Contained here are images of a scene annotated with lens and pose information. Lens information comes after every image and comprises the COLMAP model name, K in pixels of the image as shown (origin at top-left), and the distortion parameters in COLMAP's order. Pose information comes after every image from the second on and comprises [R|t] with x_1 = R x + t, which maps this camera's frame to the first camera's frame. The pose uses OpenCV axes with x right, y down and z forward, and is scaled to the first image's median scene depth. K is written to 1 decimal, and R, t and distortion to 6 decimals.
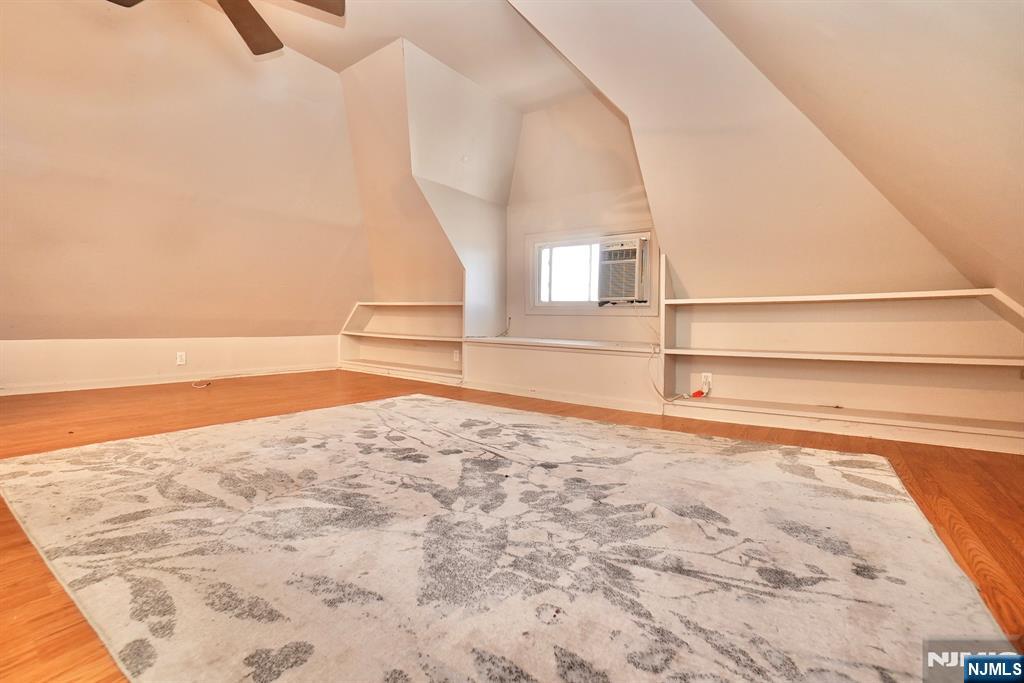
lens RADIAL K [[439.2, 0, 512.0], [0, 439.2, 341.5], [0, 0, 1]] dist [-0.052841, 0.021479]
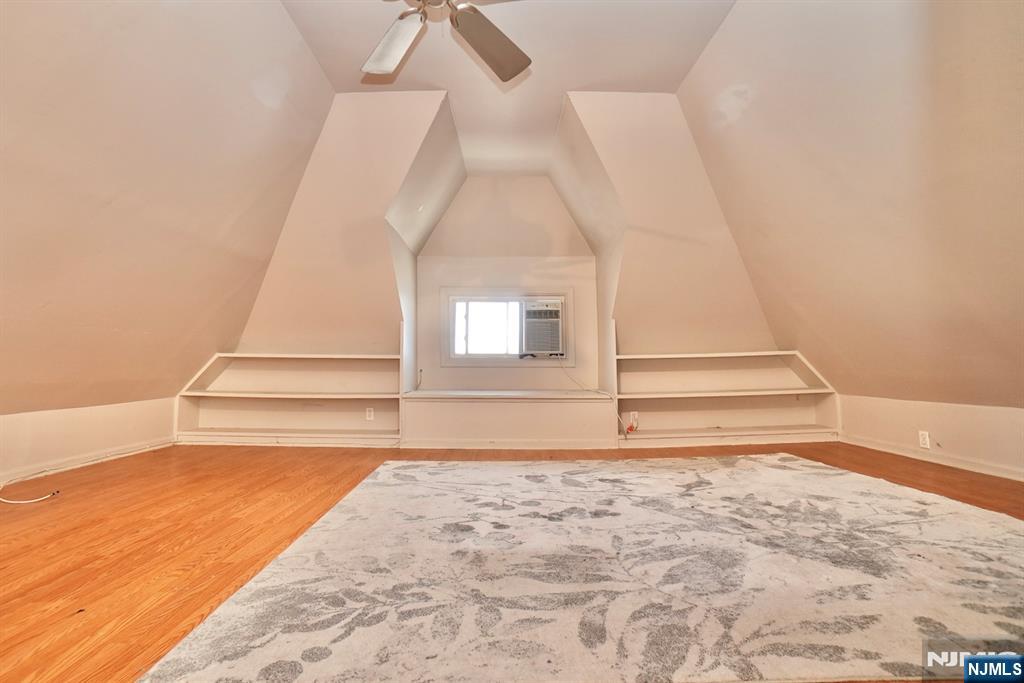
lens RADIAL K [[451.6, 0, 498.1], [0, 451.6, 343.6], [0, 0, 1]] dist [-0.057299, 0.023459]
pose [[0.811874, 0.010250, 0.583743, -0.682044], [0.041286, 0.996335, -0.074915, -0.047280], [-0.582371, 0.084922, 0.808475, 0.148058]]
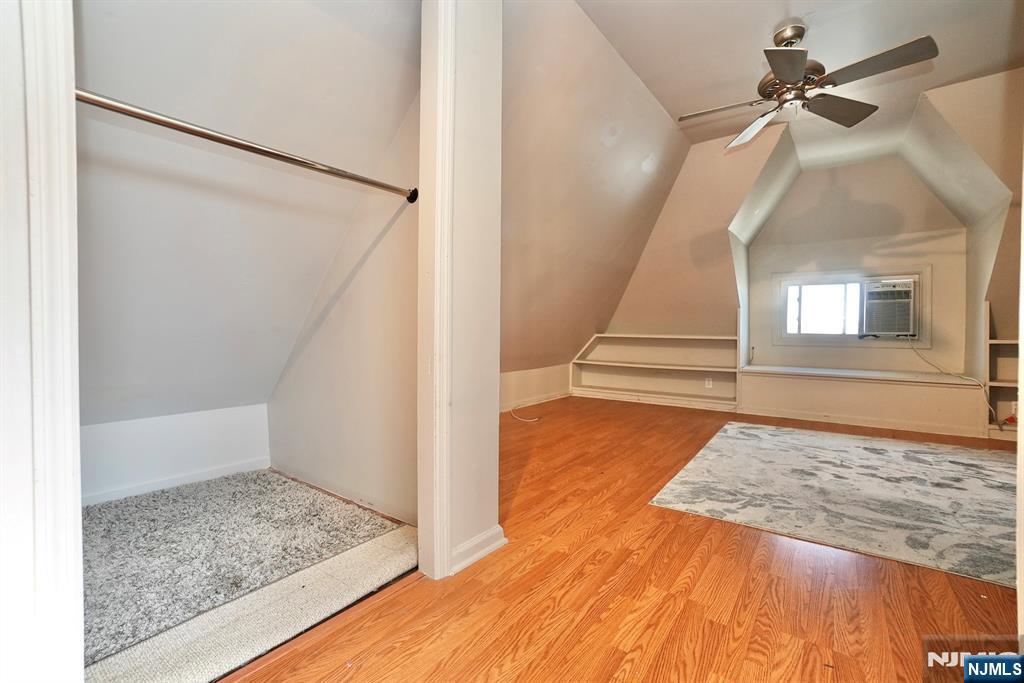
lens RADIAL K [[439.2, 0, 512.0], [0, 439.2, 341.5], [0, 0, 1]] dist [-0.052841, 0.021479]
pose [[0.999819, -0.018127, -0.005698, -0.930975], [0.018036, 0.999716, -0.015544, -0.097115], [0.005978, 0.015439, 0.999863, -0.153513]]
